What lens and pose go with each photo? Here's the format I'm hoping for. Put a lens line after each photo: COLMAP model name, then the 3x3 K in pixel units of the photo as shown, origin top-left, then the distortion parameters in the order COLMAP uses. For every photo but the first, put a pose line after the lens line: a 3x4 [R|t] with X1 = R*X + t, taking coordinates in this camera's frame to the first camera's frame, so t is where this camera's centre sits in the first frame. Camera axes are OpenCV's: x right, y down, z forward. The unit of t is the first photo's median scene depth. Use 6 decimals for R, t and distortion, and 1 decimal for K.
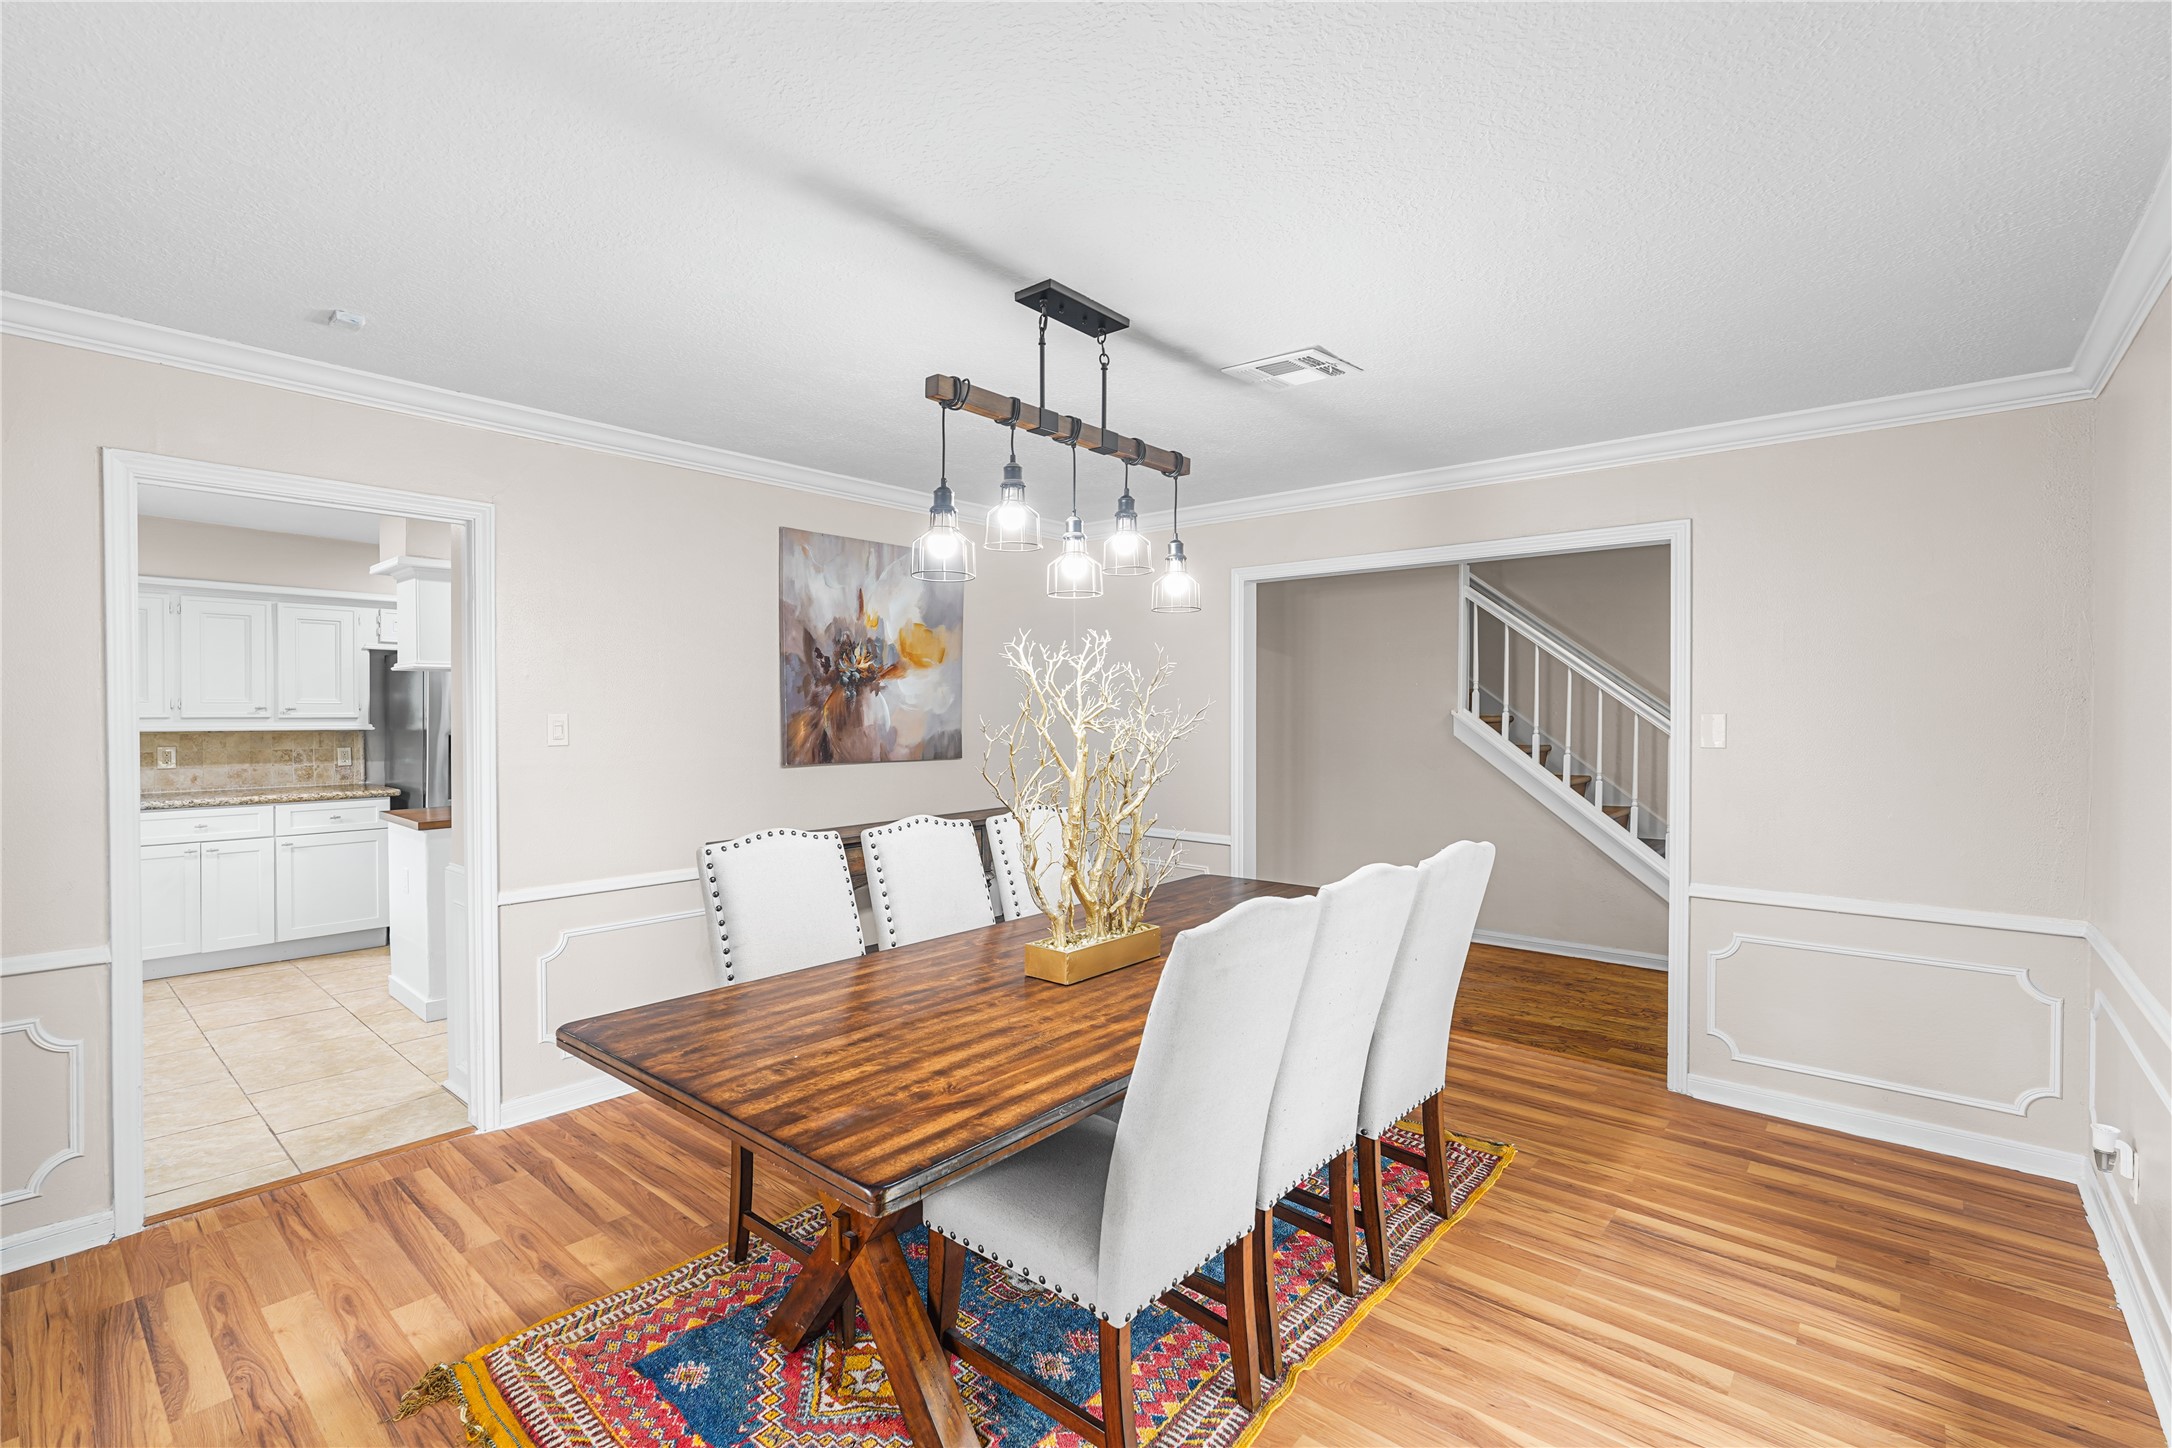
lens RADIAL K [[977.0, 0, 1092.1], [0, 977.0, 717.2], [0, 0, 1]] dist [0.001155, 0.000687]
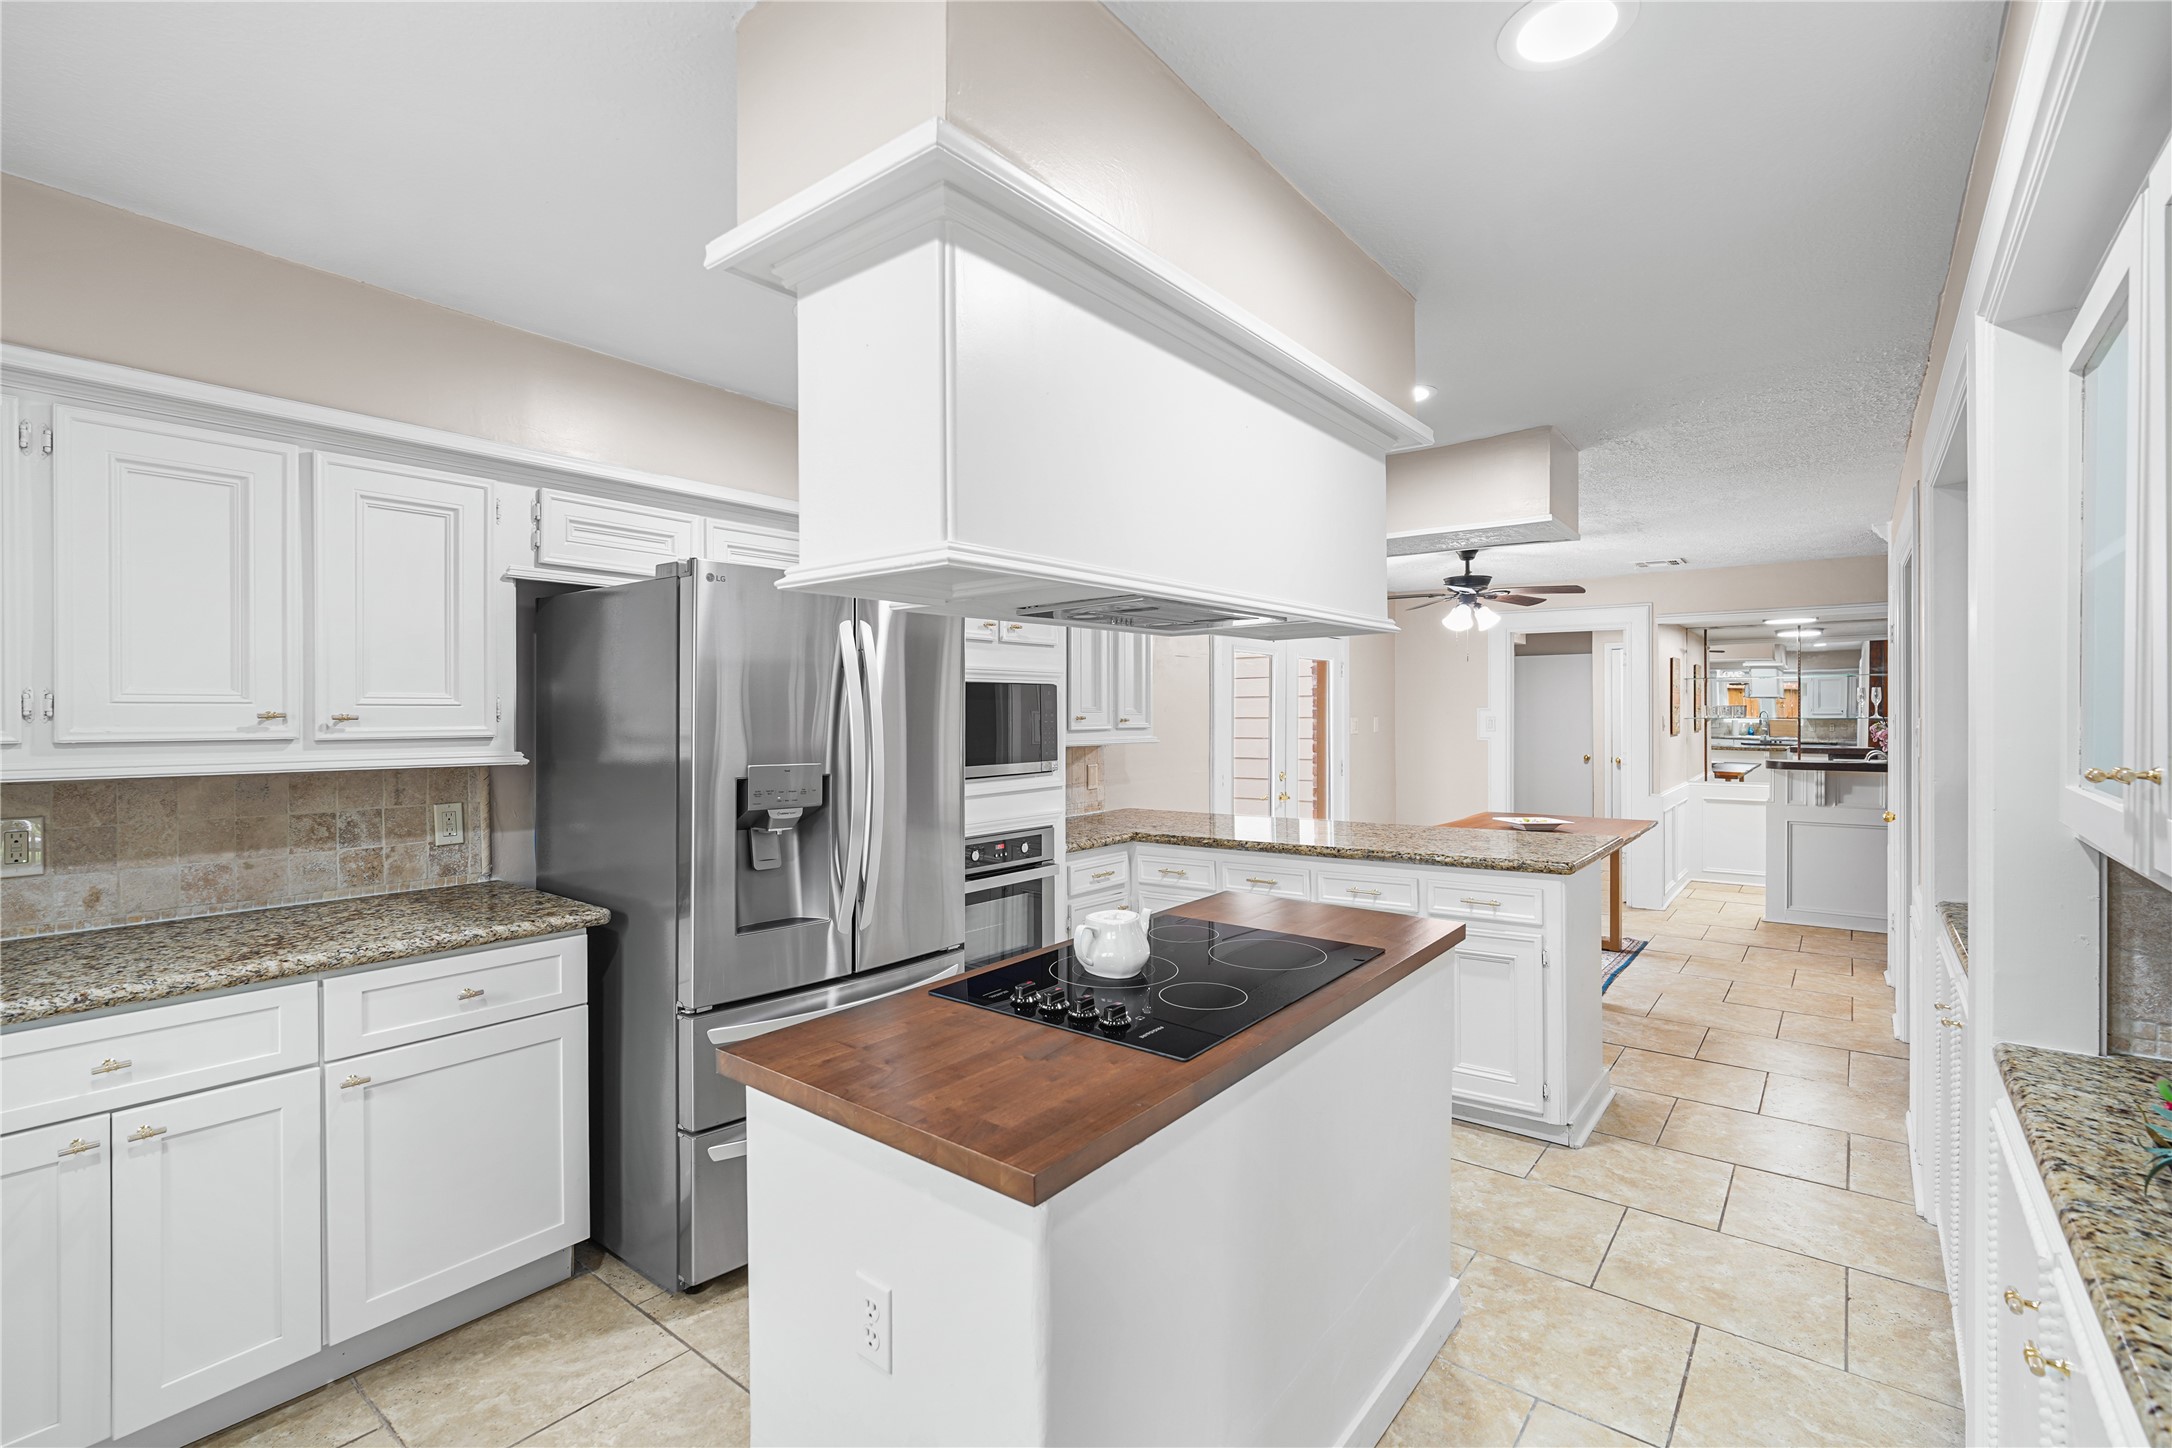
lens RADIAL K [[977.0, 0, 1092.1], [0, 977.0, 717.2], [0, 0, 1]] dist [0.001155, 0.000687]
pose [[0.998723, -0.005296, 0.050249, -0.524322], [0.005587, 0.999968, -0.005653, -0.004532], [-0.050218, 0.005926, 0.998721, 0.573536]]
